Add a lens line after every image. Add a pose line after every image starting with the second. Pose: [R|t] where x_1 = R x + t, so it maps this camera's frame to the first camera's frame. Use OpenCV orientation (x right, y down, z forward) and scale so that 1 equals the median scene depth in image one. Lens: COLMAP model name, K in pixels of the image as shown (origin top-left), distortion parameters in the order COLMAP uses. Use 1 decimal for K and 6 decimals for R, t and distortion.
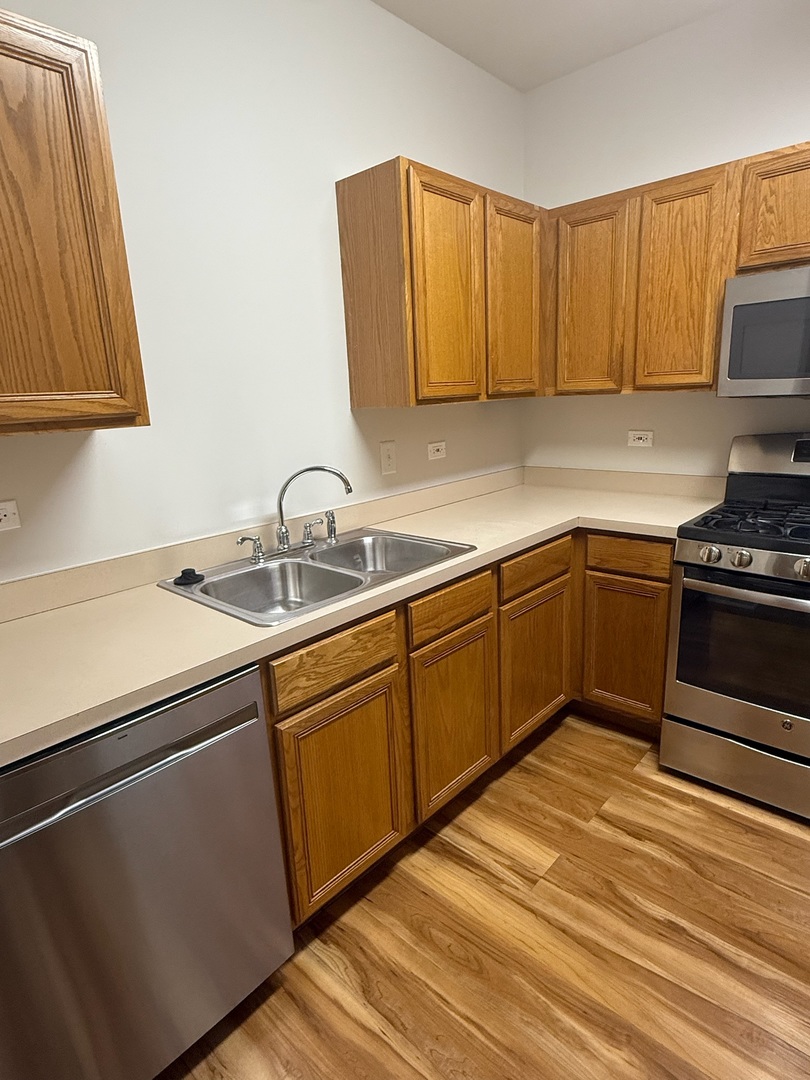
lens RADIAL K [[602.9, 0, 407.3], [0, 602.9, 538.5], [0, 0, 1]] dist [0.004765, 0.000241]
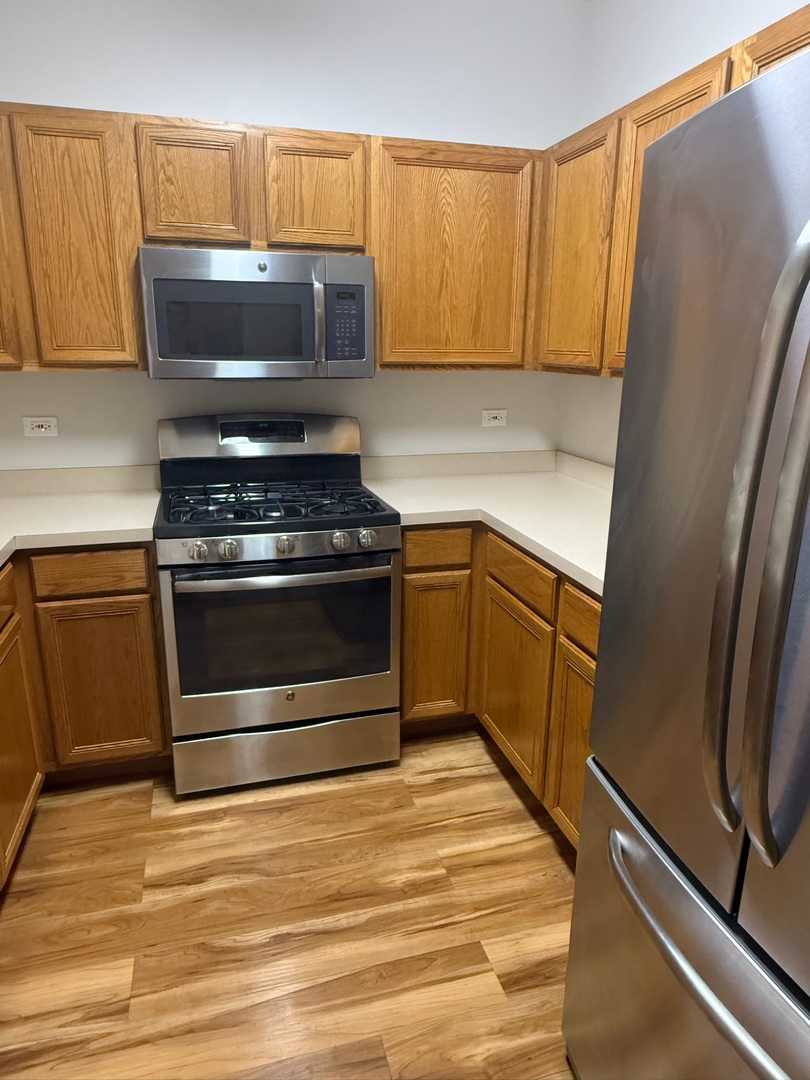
lens RADIAL K [[701.3, 0, 398.8], [0, 701.3, 543.9], [0, 0, 1]] dist [-0.007285, 0.004623]
pose [[0.523283, -0.181850, 0.832530, -0.216406], [0.172292, 0.979366, 0.105631, -0.041211], [-0.834560, 0.088163, 0.543817, 0.155269]]
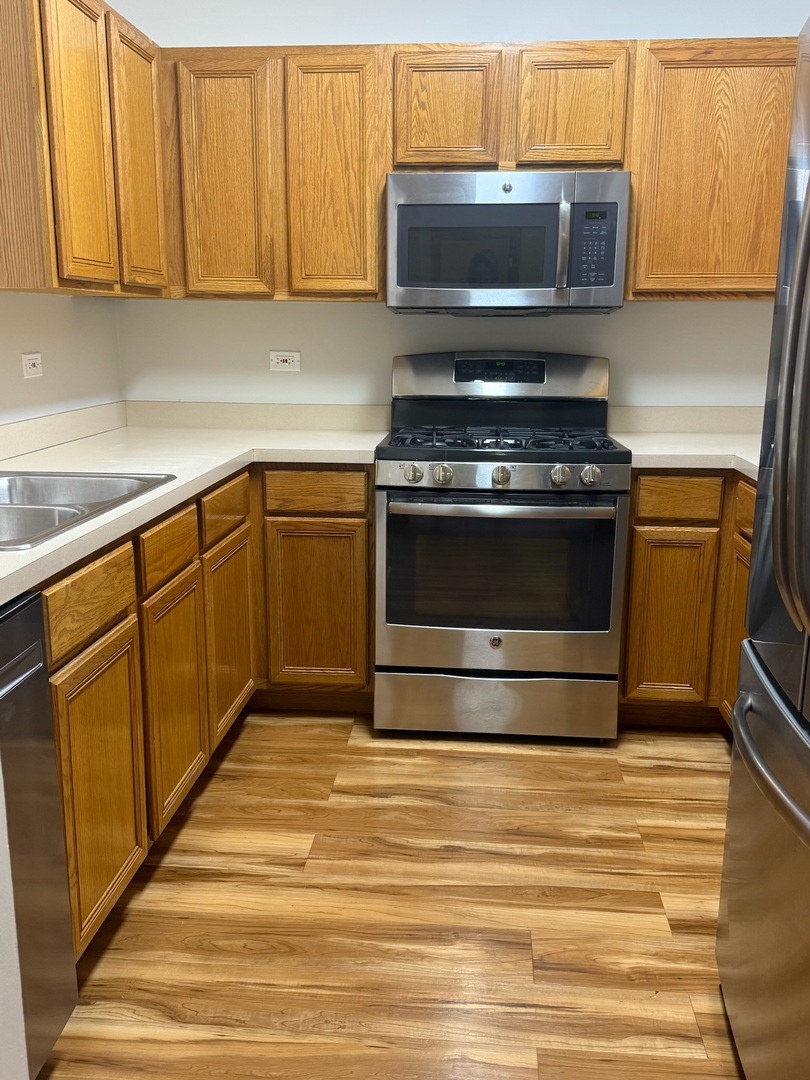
lens RADIAL K [[993.5, 0, 399.7], [0, 993.5, 570.8], [0, 0, 1]] dist [0.094609, -0.168772]
pose [[0.788560, -0.095383, 0.607516, -0.434586], [0.107404, 0.994076, 0.016664, 0.141888], [-0.605507, 0.052109, 0.794133, -0.178389]]
